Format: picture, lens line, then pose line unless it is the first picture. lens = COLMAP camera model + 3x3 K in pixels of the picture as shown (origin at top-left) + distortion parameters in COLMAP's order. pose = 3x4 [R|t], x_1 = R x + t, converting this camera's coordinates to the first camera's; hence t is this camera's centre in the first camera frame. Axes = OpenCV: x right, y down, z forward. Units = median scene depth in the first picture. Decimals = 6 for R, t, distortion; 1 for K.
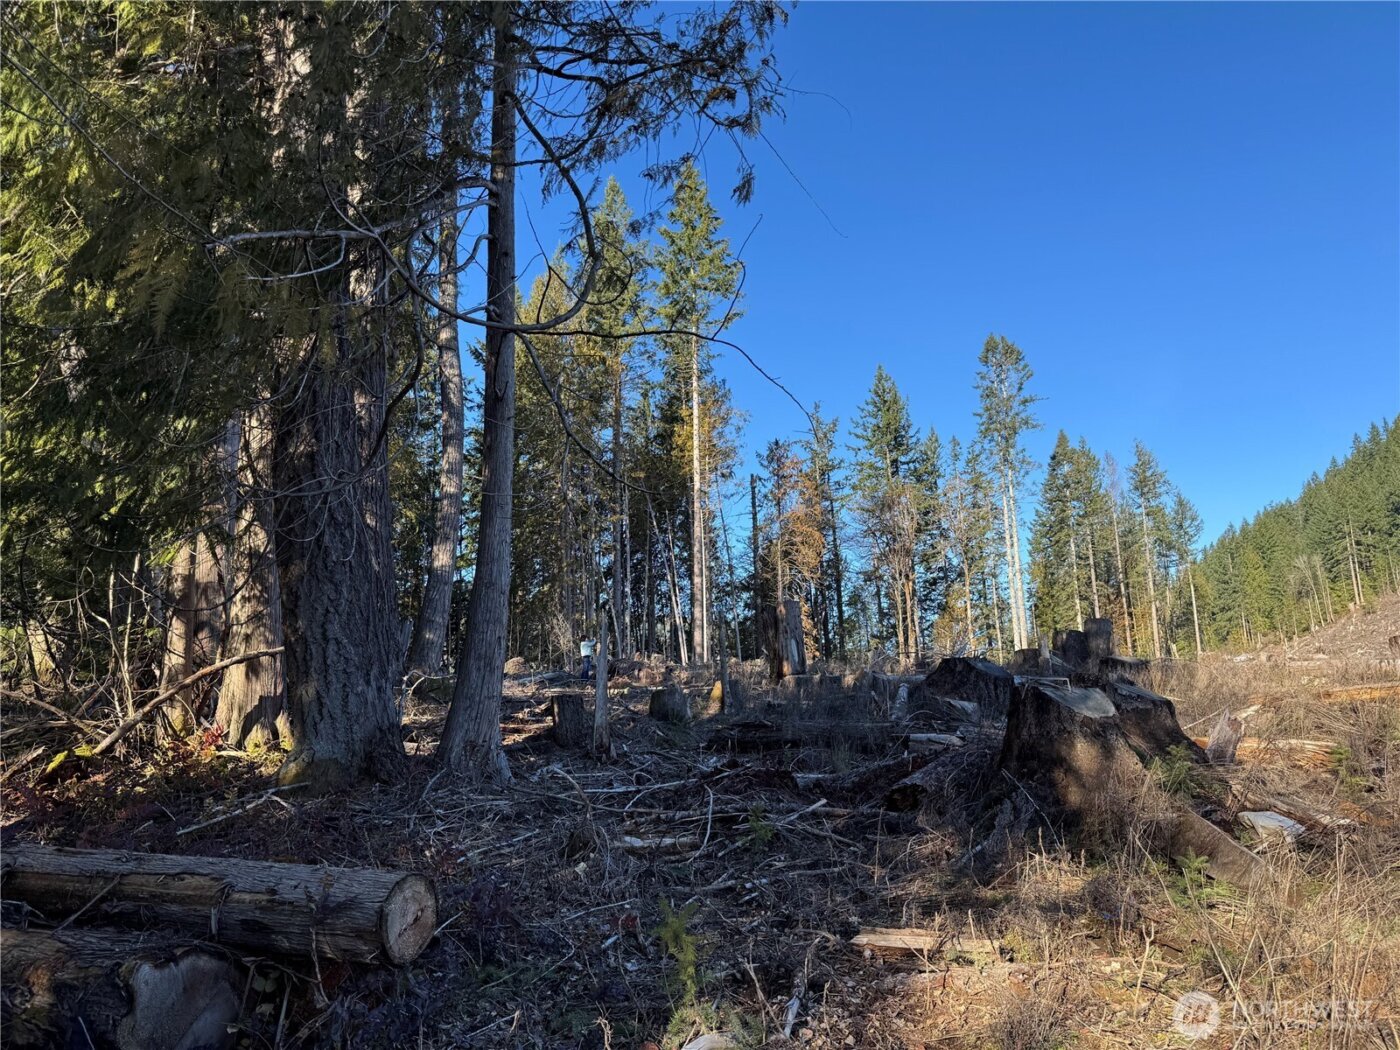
lens RADIAL K [[977.3, 0, 700.0], [0, 977.3, 525.0], [0, 0, 1]] dist [0.000476, 0.000469]
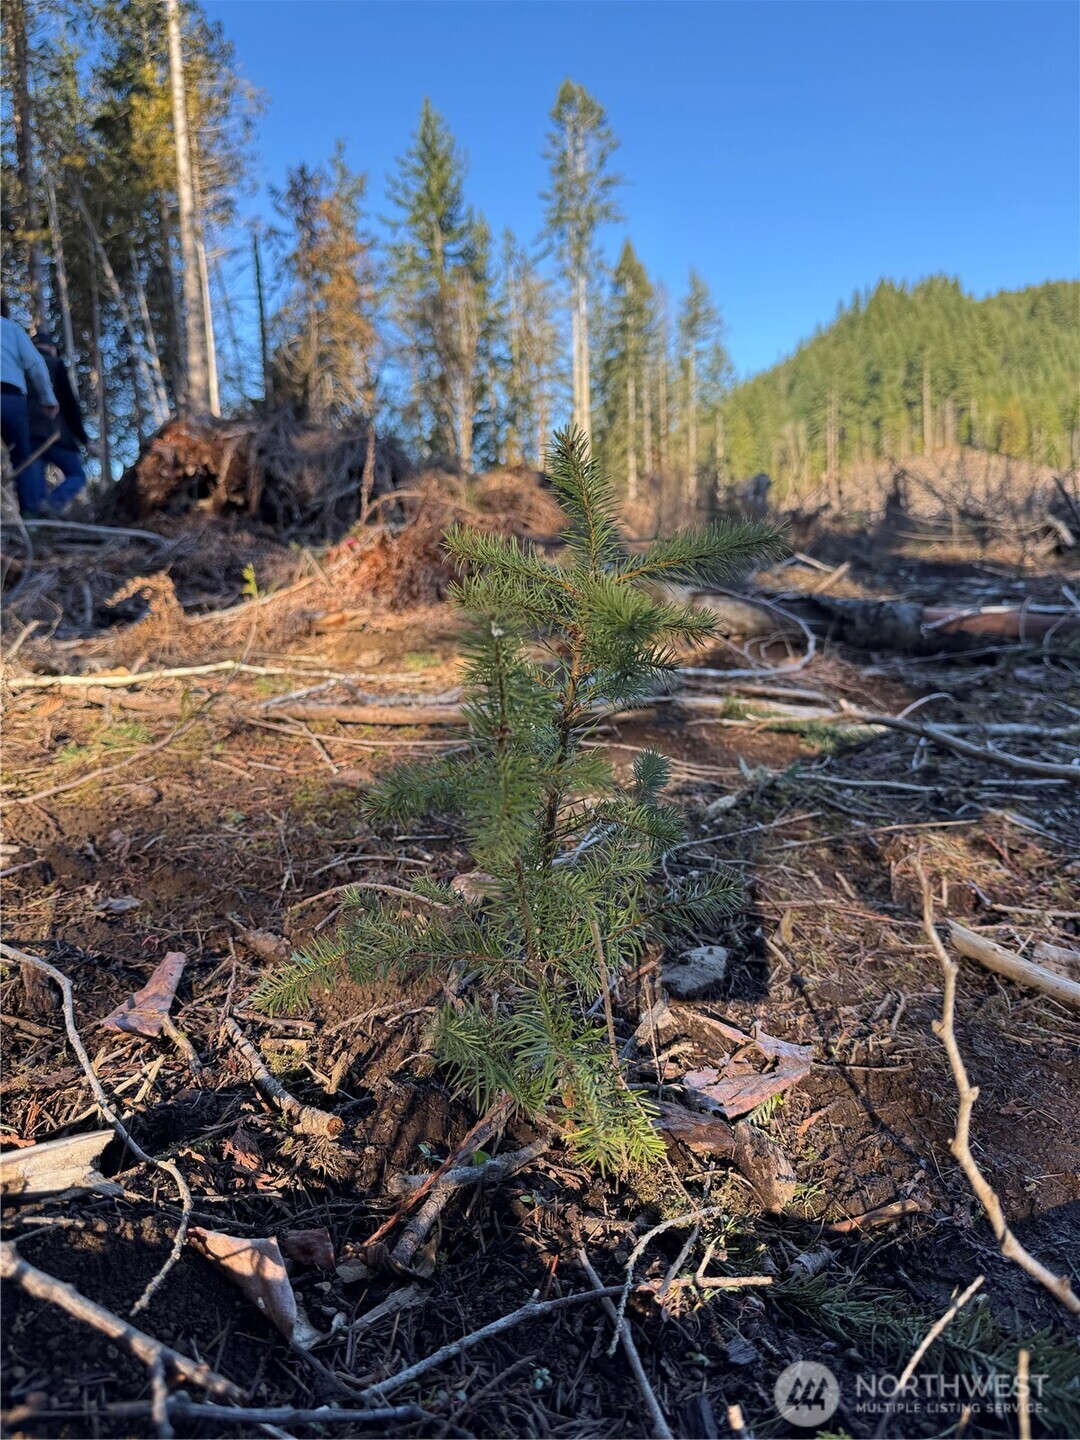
lens RADIAL K [[1077.1, 0, 540.0], [0, 1077.1, 720.0], [0, 0, 1]] dist [0.000088, 0.000420]
pose [[0.942712, -0.054701, 0.329092, -0.016200], [-0.049890, 0.952256, 0.301196, 0.022979], [-0.329855, -0.300360, 0.894975, 0.144600]]
